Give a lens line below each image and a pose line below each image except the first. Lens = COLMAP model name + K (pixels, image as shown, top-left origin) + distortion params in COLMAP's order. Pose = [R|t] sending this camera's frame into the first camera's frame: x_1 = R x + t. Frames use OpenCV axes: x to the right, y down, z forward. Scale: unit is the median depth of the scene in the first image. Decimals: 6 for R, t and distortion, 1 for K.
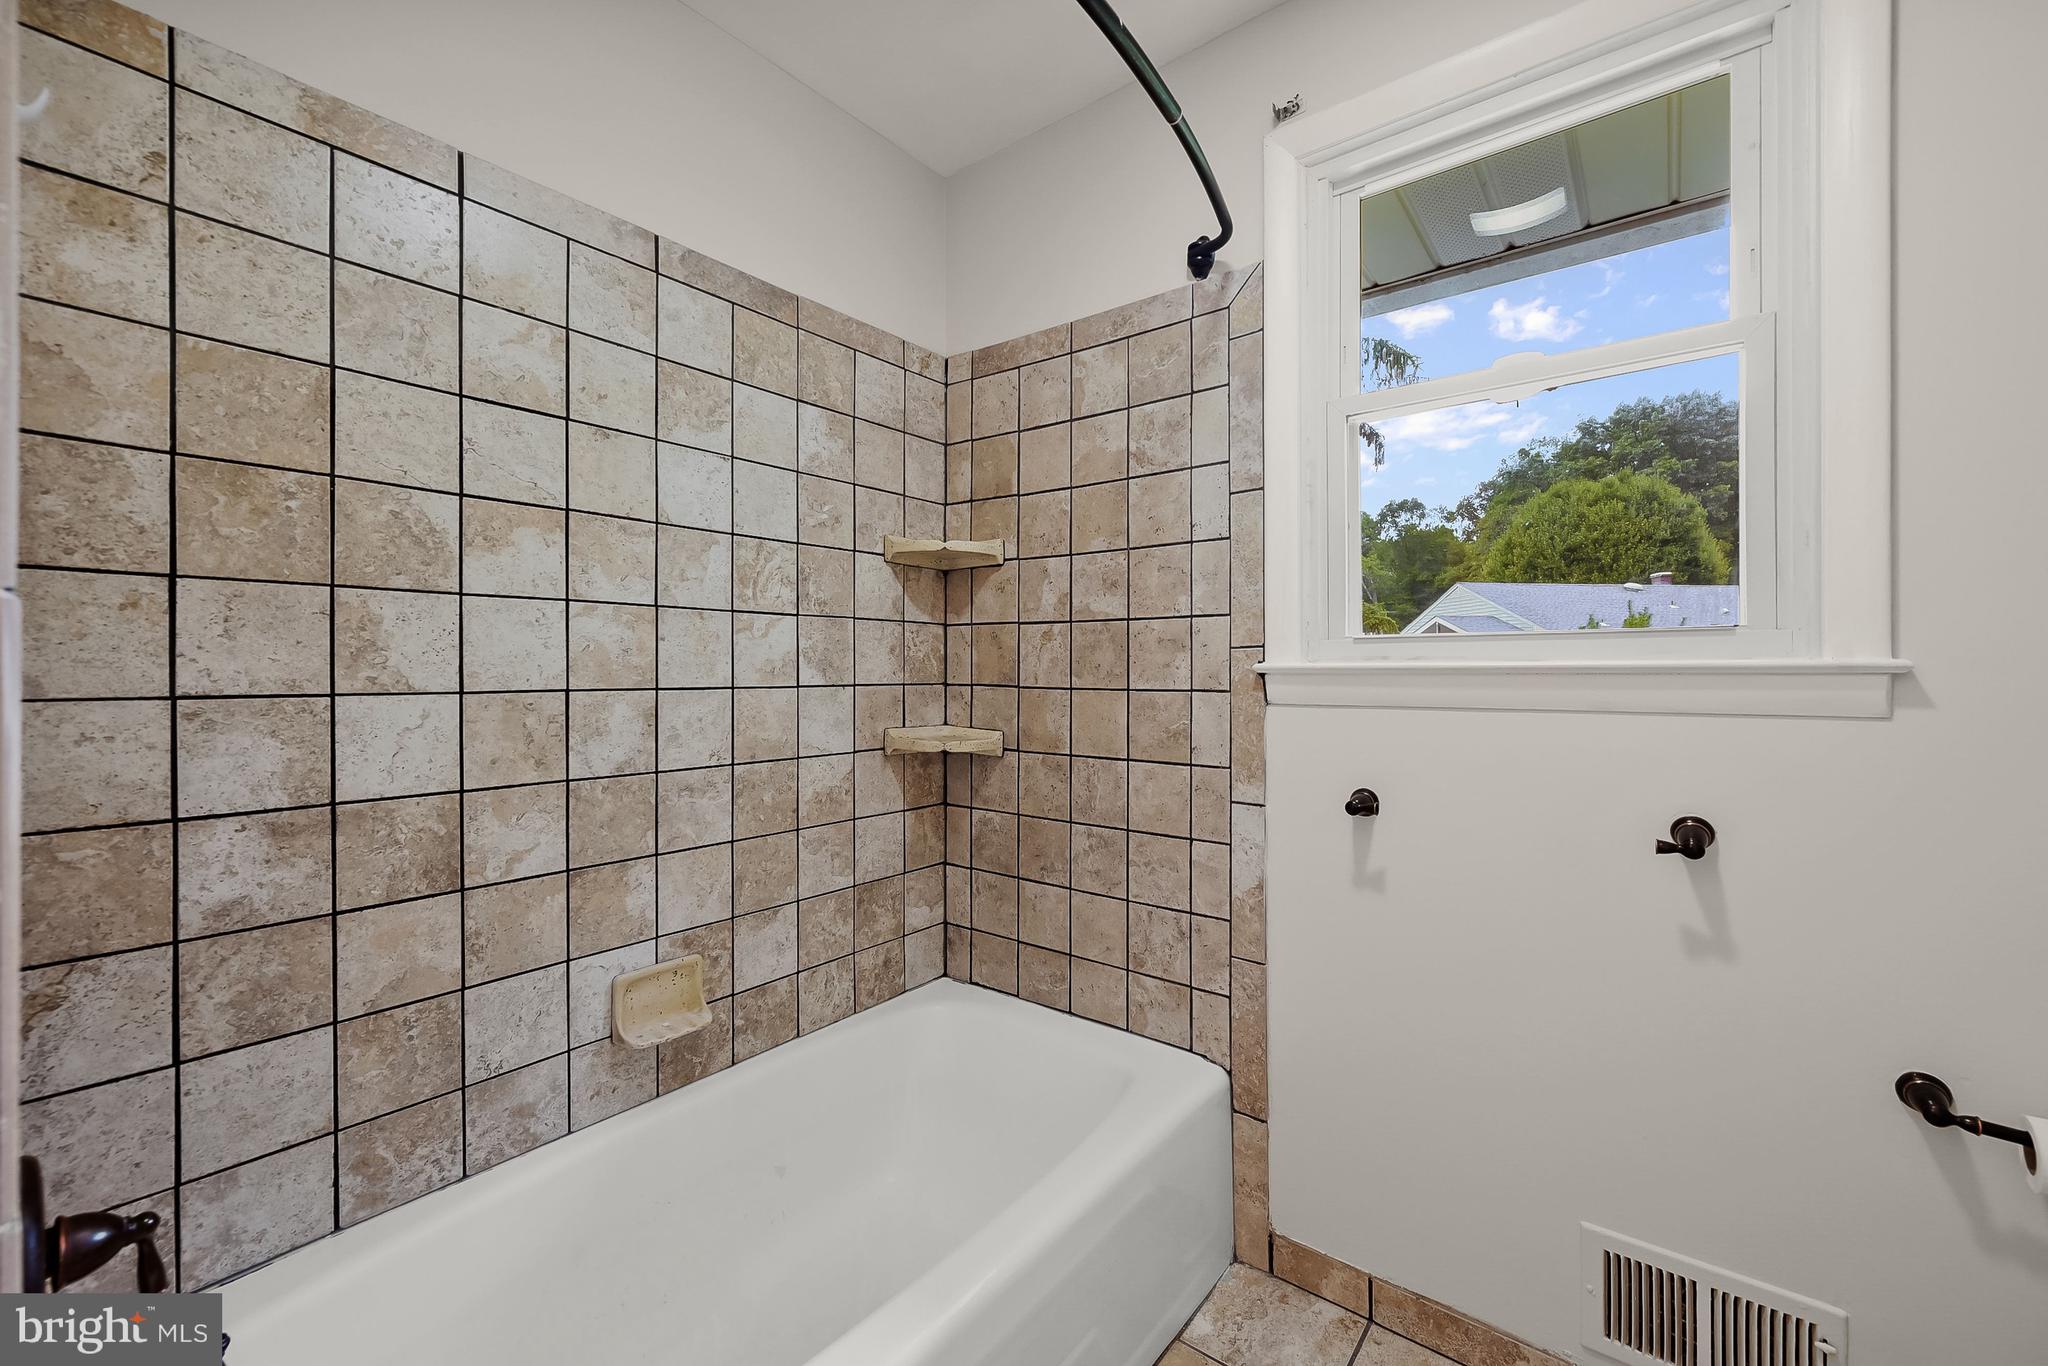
lens RADIAL K [[813.1, 0, 1028.3], [0, 813.1, 682.3], [0, 0, 1]] dist [-0.000220, 0.000387]
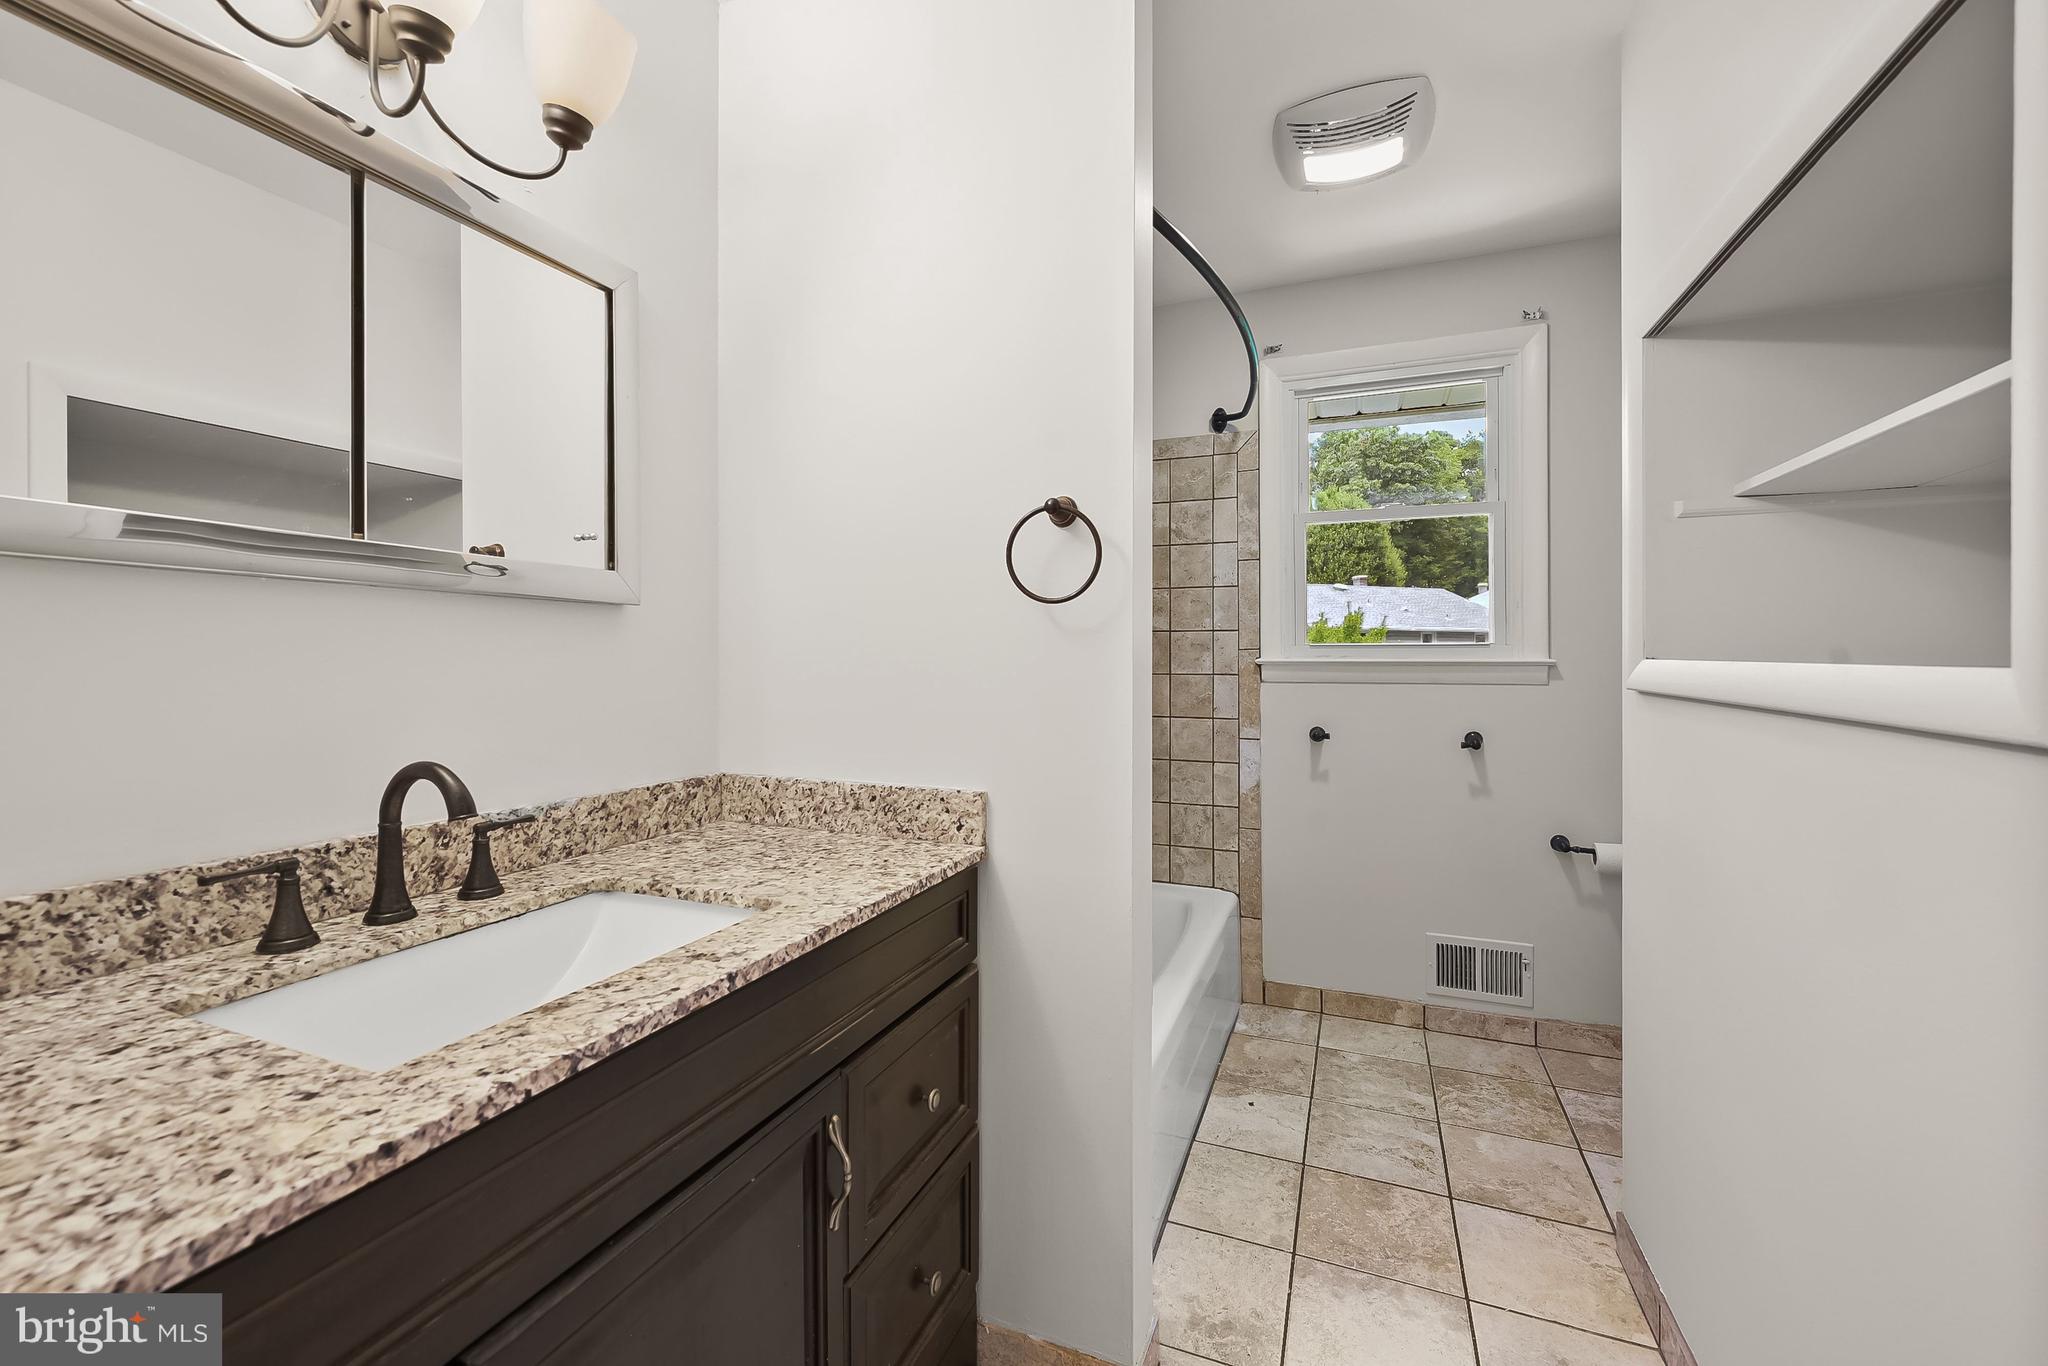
lens RADIAL K [[813.1, 0, 1022.6], [0, 813.1, 667.6], [0, 0, 1]] dist [-0.000220, 0.000387]
pose [[0.962550, -0.002379, 0.271092, -0.662667], [0.002365, 0.999997, 0.000381, -0.005785], [-0.271093, 0.000274, 0.962553, -0.541368]]
